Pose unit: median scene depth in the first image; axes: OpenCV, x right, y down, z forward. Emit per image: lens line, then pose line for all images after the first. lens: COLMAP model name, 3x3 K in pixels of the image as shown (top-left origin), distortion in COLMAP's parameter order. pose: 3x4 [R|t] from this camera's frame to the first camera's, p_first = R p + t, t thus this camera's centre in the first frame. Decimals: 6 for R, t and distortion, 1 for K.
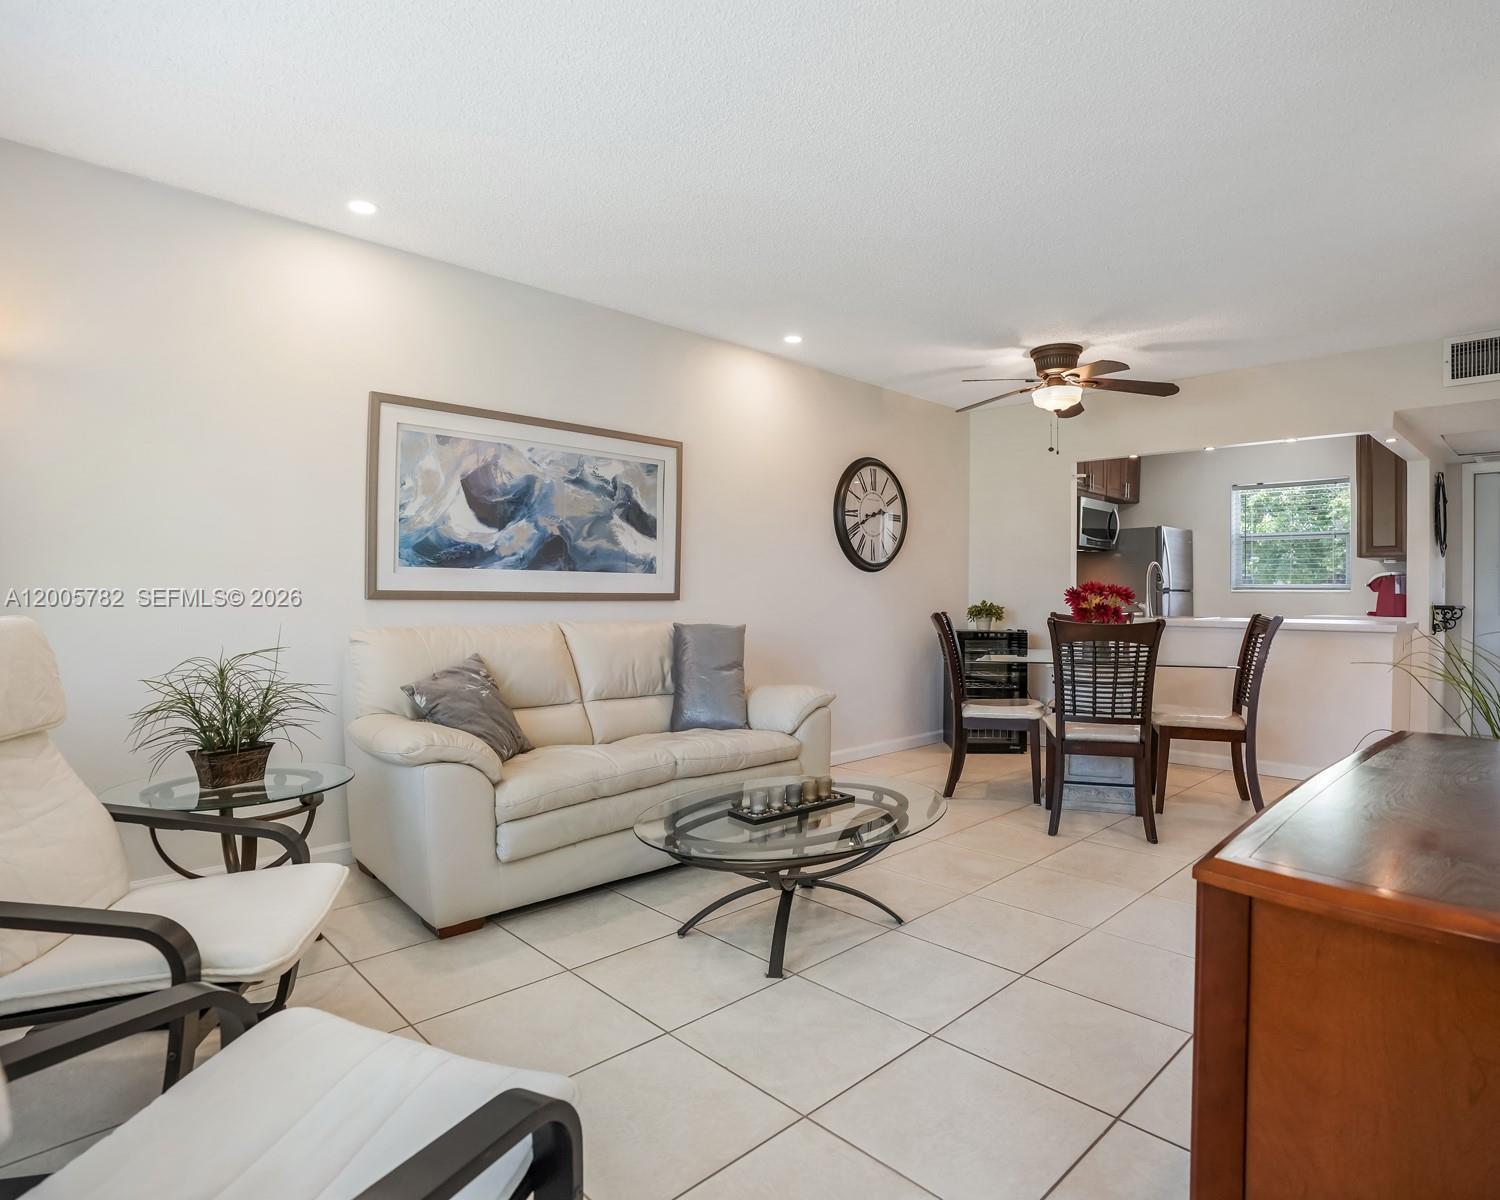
lens RADIAL K [[829.5, 0, 755.7], [0, 829.5, 586.6], [0, 0, 1]] dist [-0.064016, 0.022064]
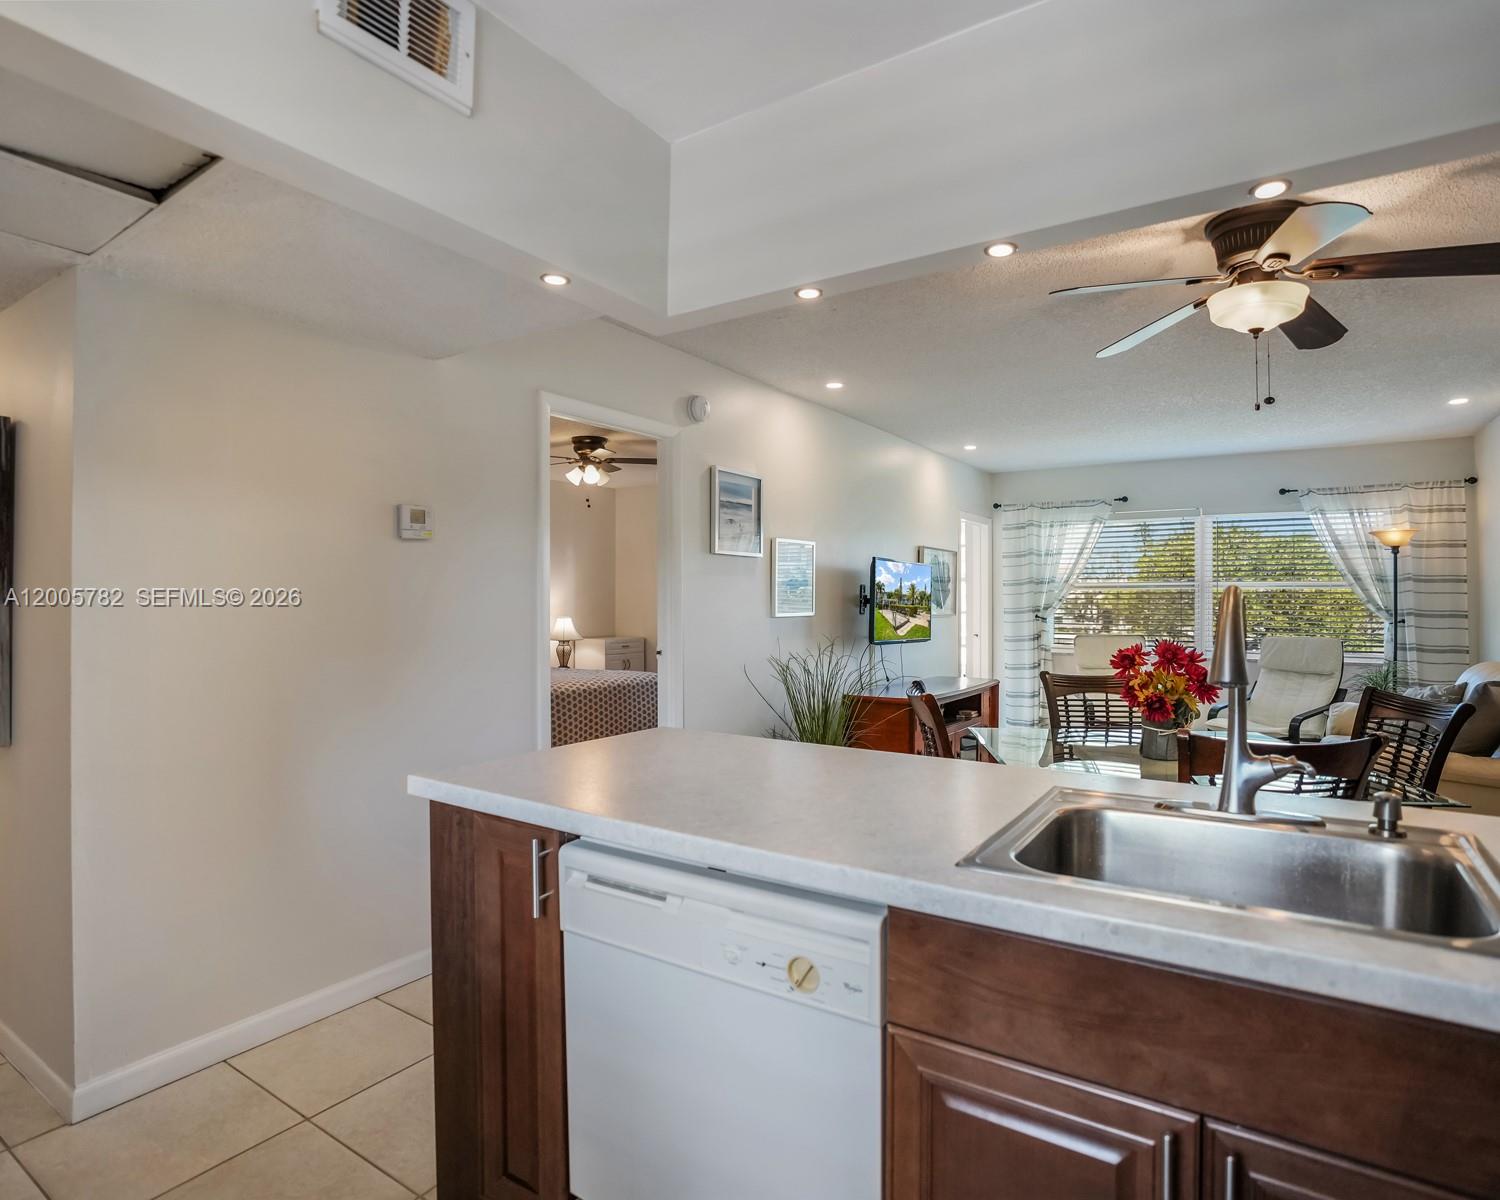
lens RADIAL K [[829.5, 0, 739.7], [0, 829.5, 591.7], [0, 0, 1]] dist [-0.064016, 0.022064]
pose [[-0.977507, -0.014834, -0.210380, 0.808735], [-0.012546, 0.999847, -0.012207, -0.028444], [0.210529, -0.009293, -0.977543, 1.446489]]
